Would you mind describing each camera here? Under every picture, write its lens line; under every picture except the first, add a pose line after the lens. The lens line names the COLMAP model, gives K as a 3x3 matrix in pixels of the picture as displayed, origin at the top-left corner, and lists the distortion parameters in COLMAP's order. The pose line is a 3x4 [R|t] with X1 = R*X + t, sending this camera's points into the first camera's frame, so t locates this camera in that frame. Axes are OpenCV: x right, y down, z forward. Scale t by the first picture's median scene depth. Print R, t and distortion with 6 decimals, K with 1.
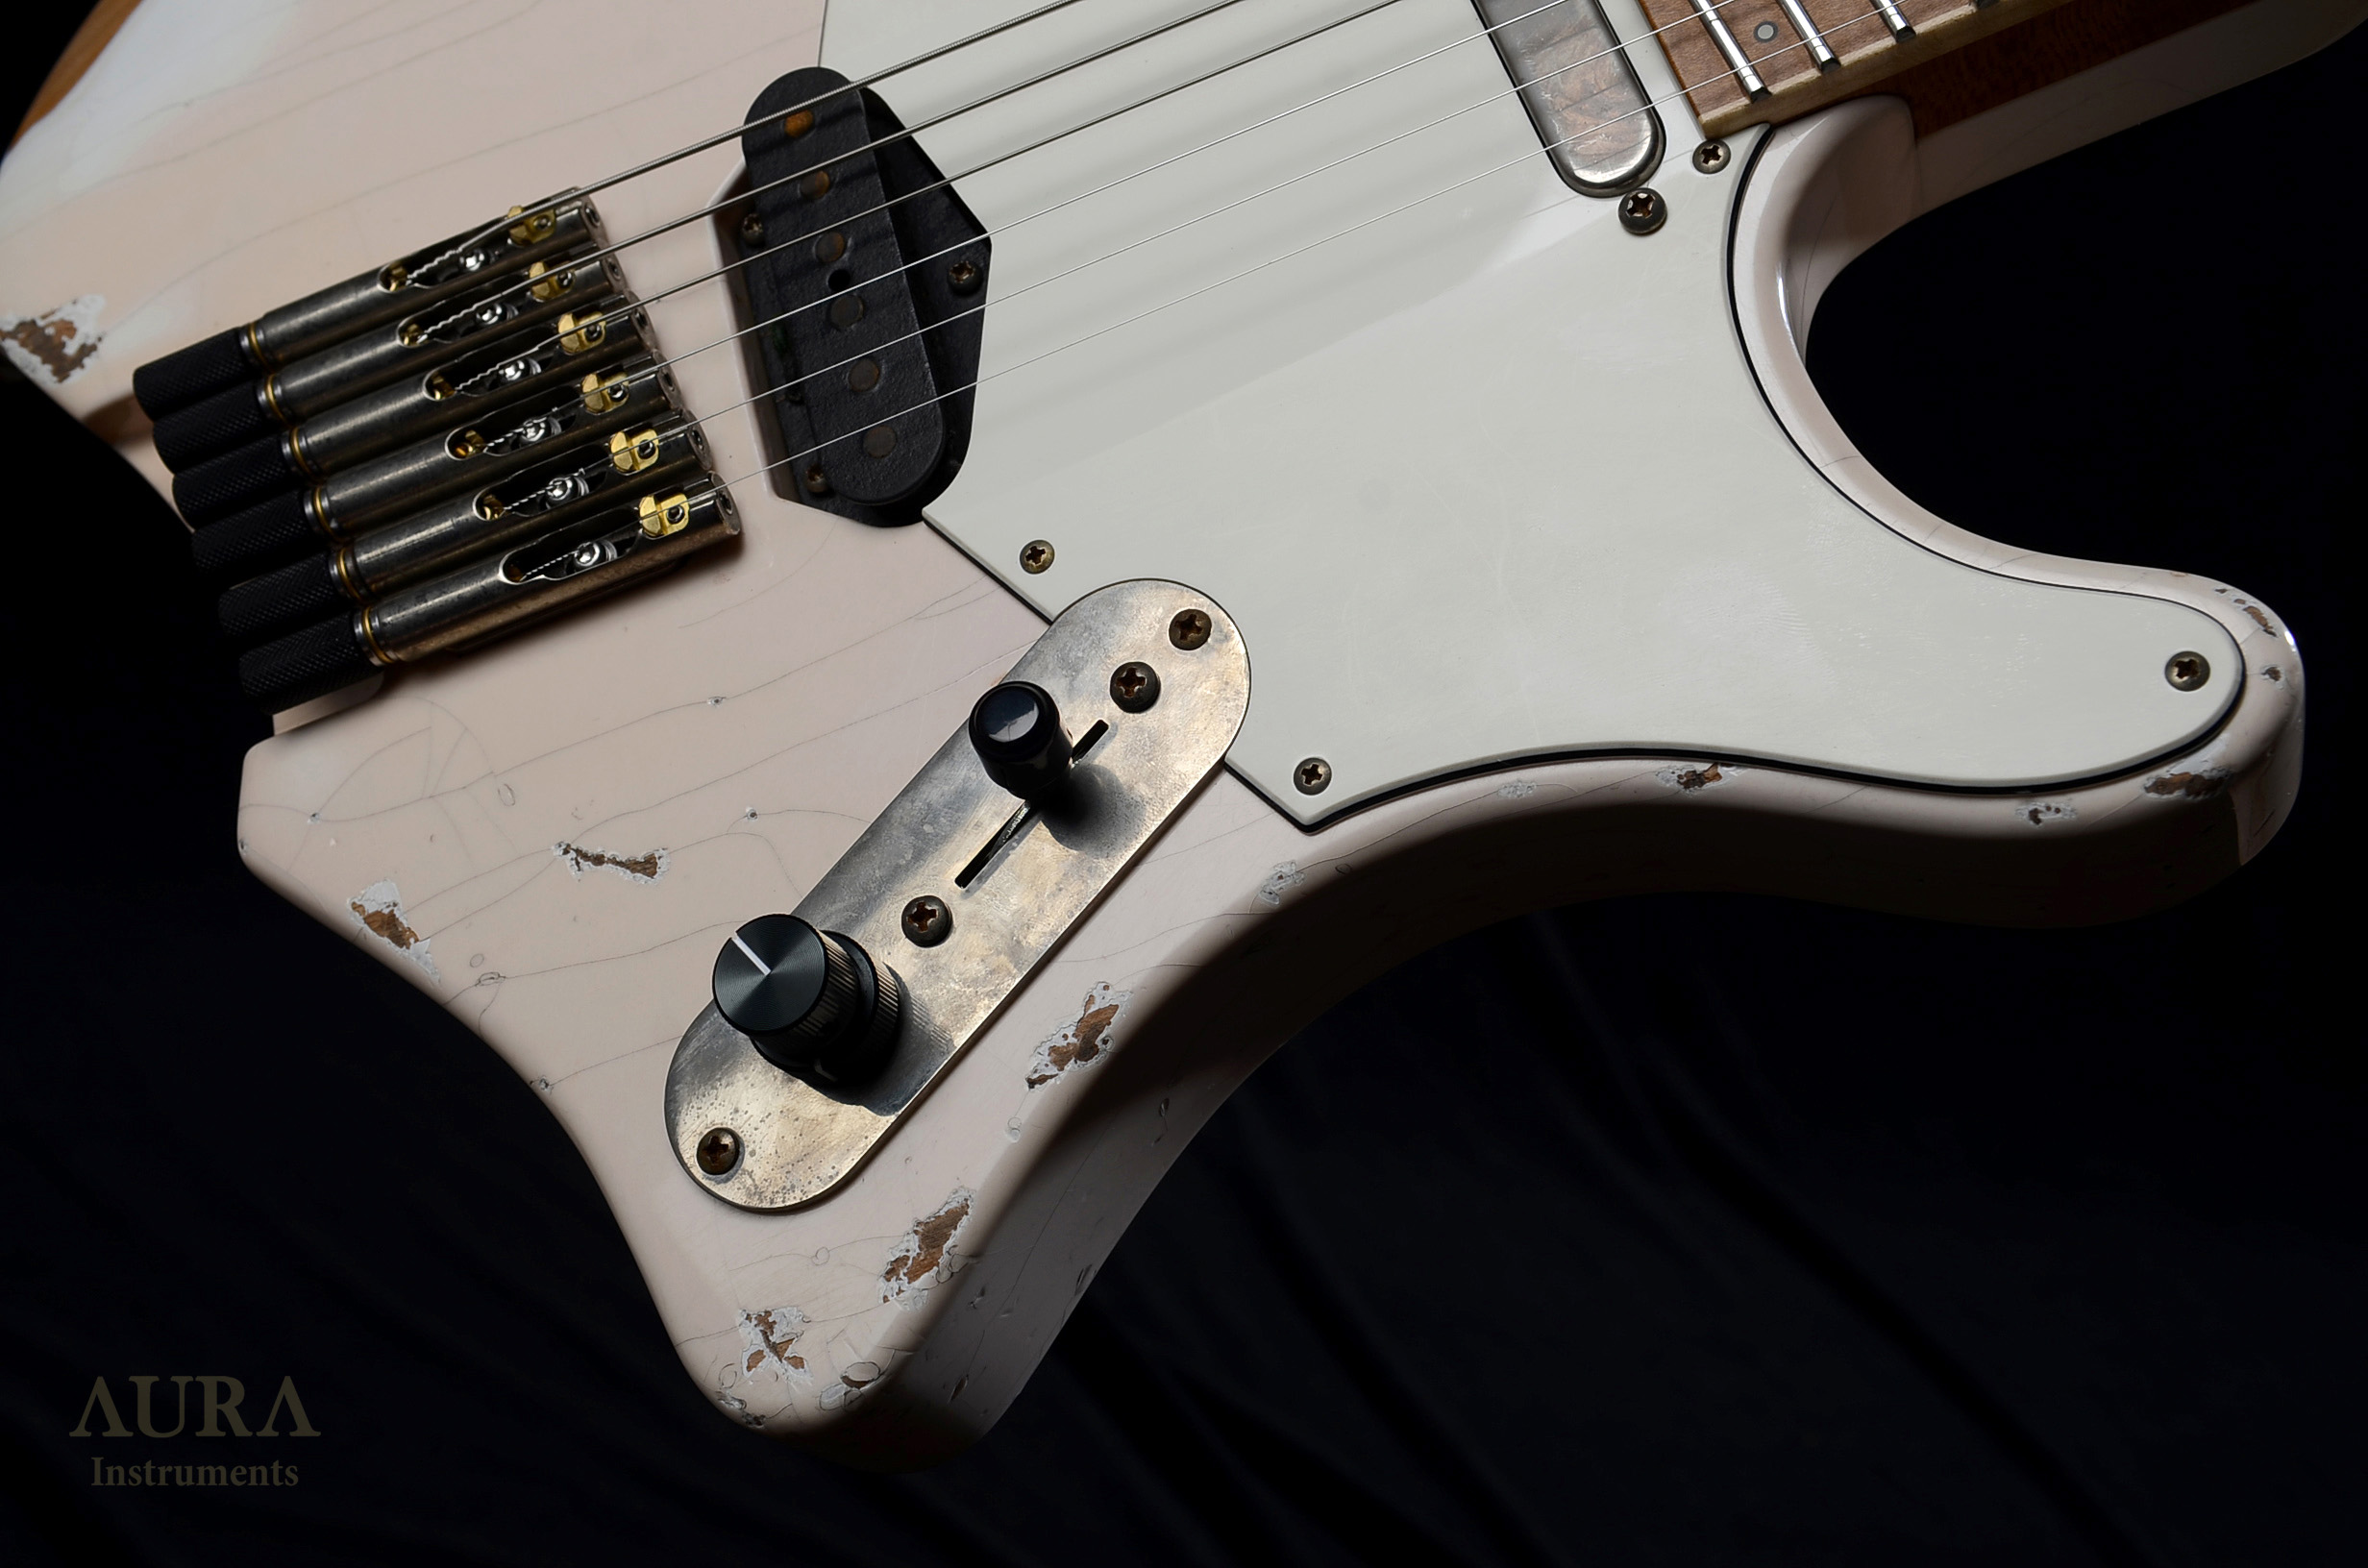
lens RADIAL K [[3205.9, 0, 1190.6], [0, 3205.9, 775.6], [0, 0, 1]] dist [0.089164, 0.000000]
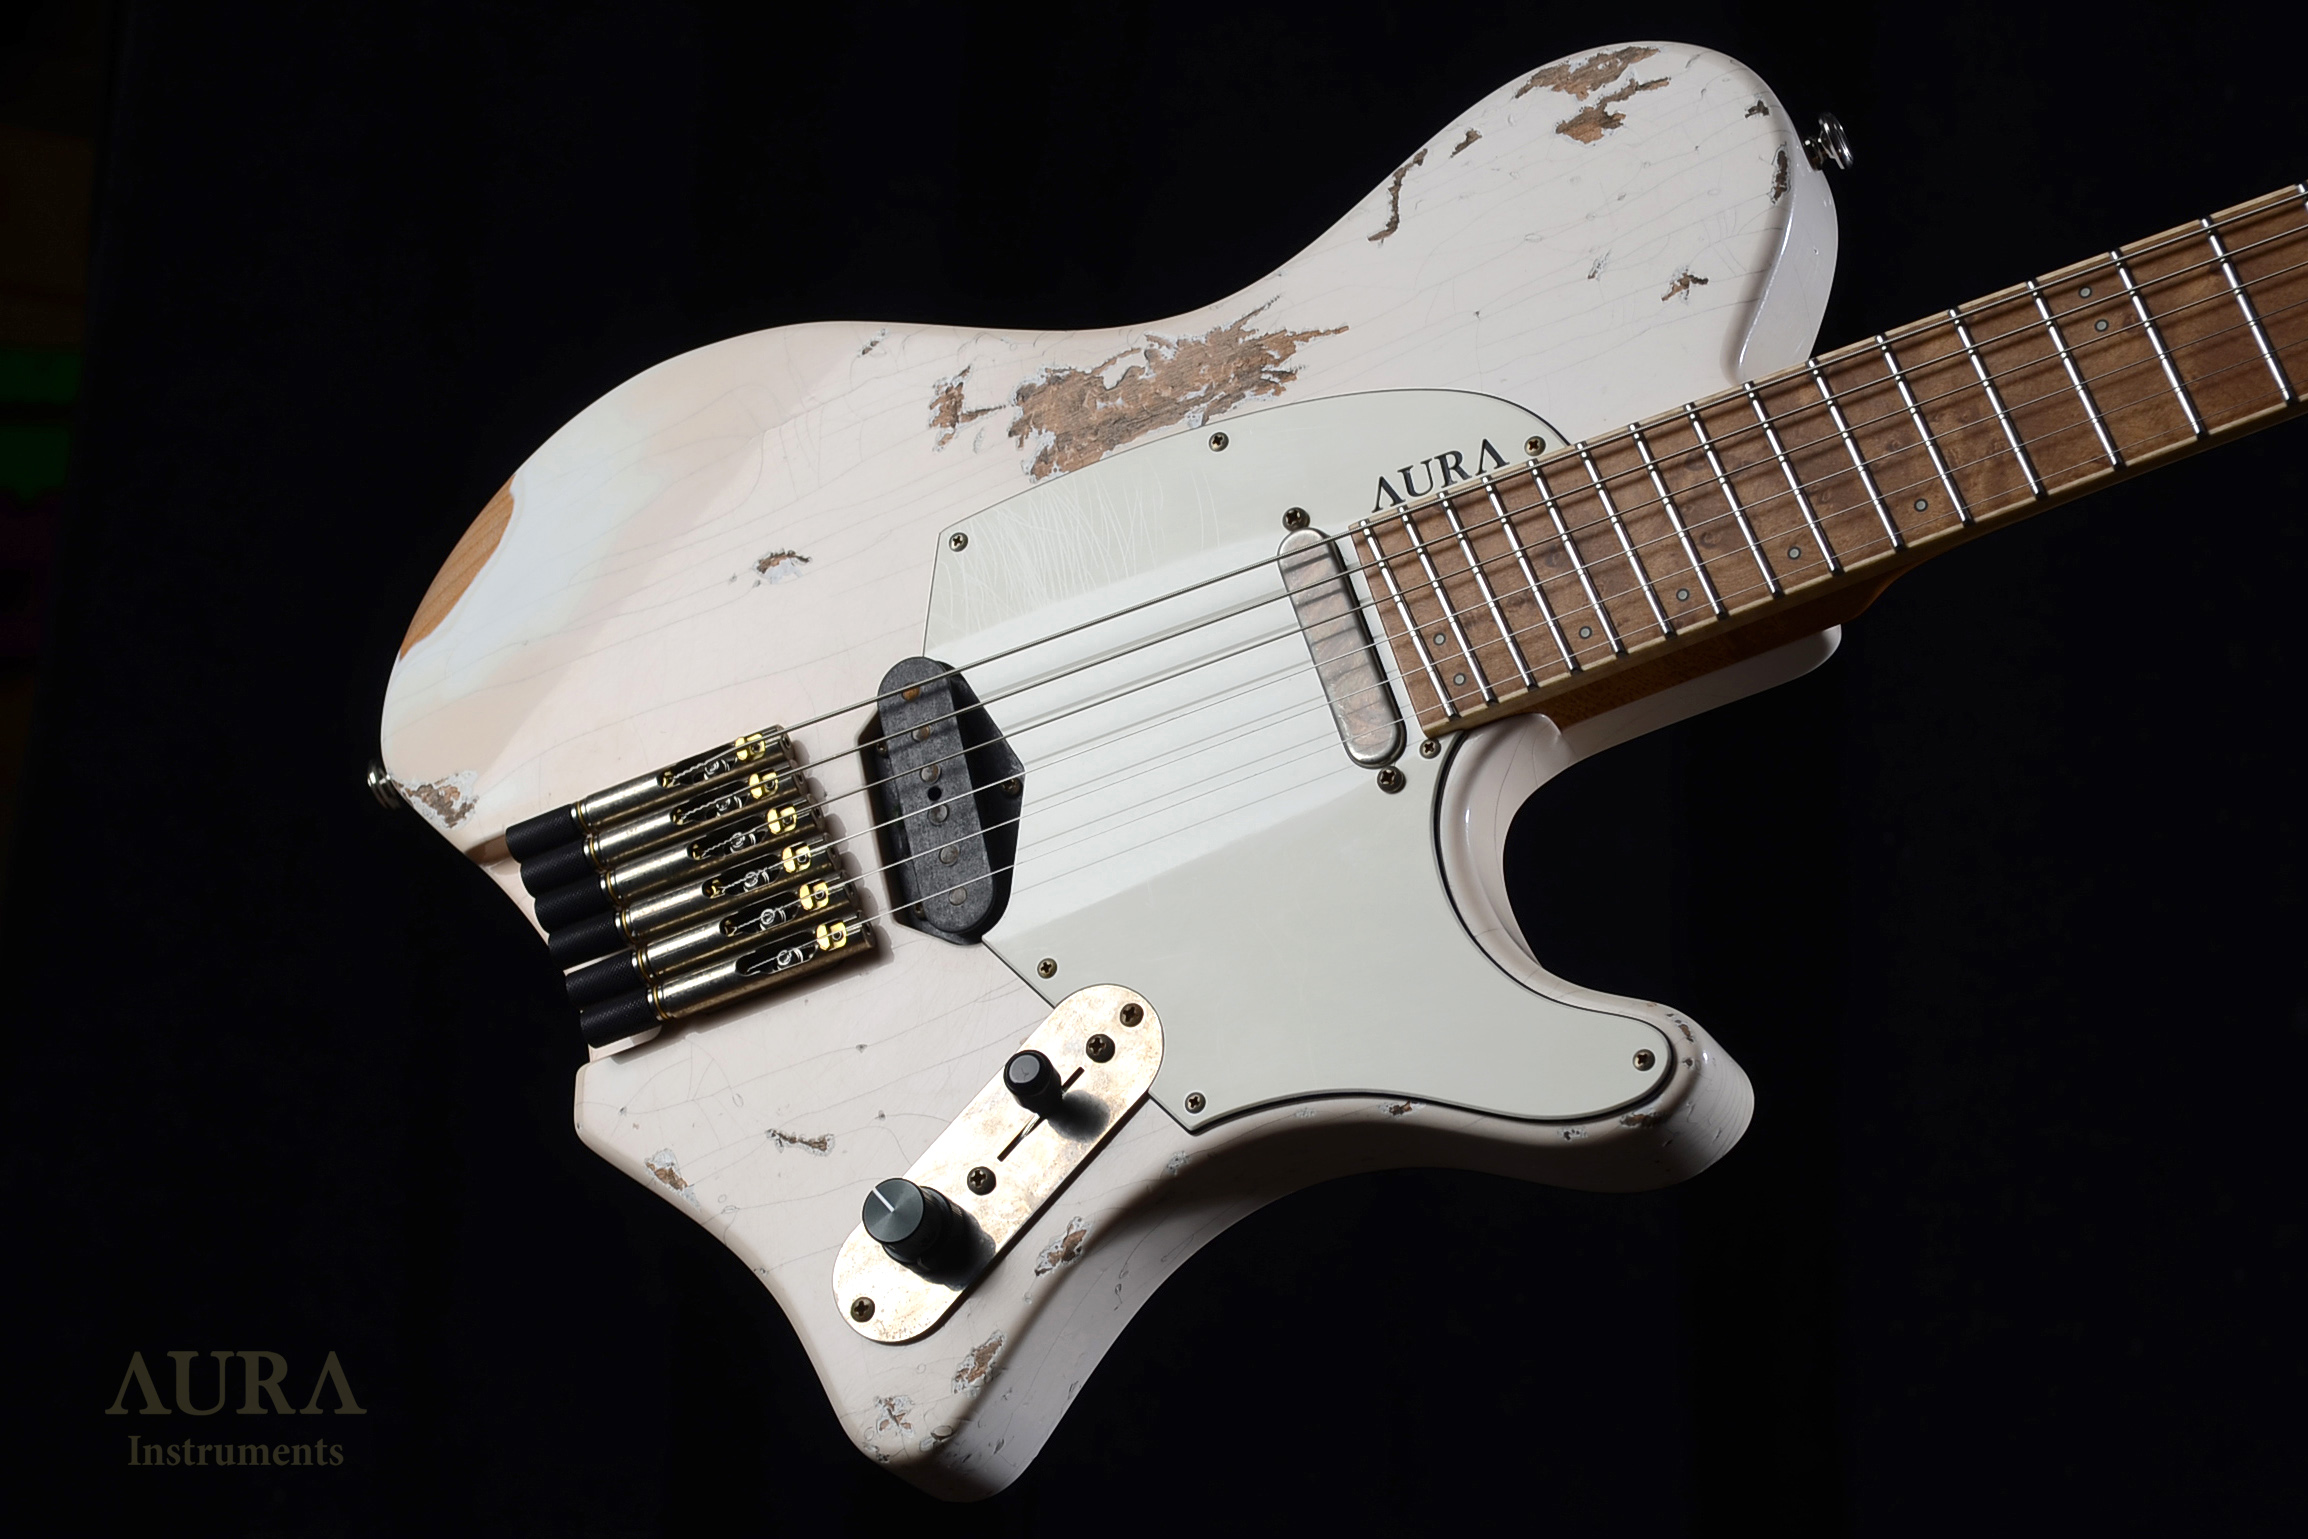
lens RADIAL K [[5220.5, 0, 1145.8], [0, 5220.5, 776.9], [0, 0, 1]] dist [0.224898, 0.000000]
pose [[0.997519, 0.006239, -0.070114, 0.205423], [-0.006857, 0.999940, -0.008586, -0.150351], [0.070057, 0.009045, 0.997502, -1.836656]]
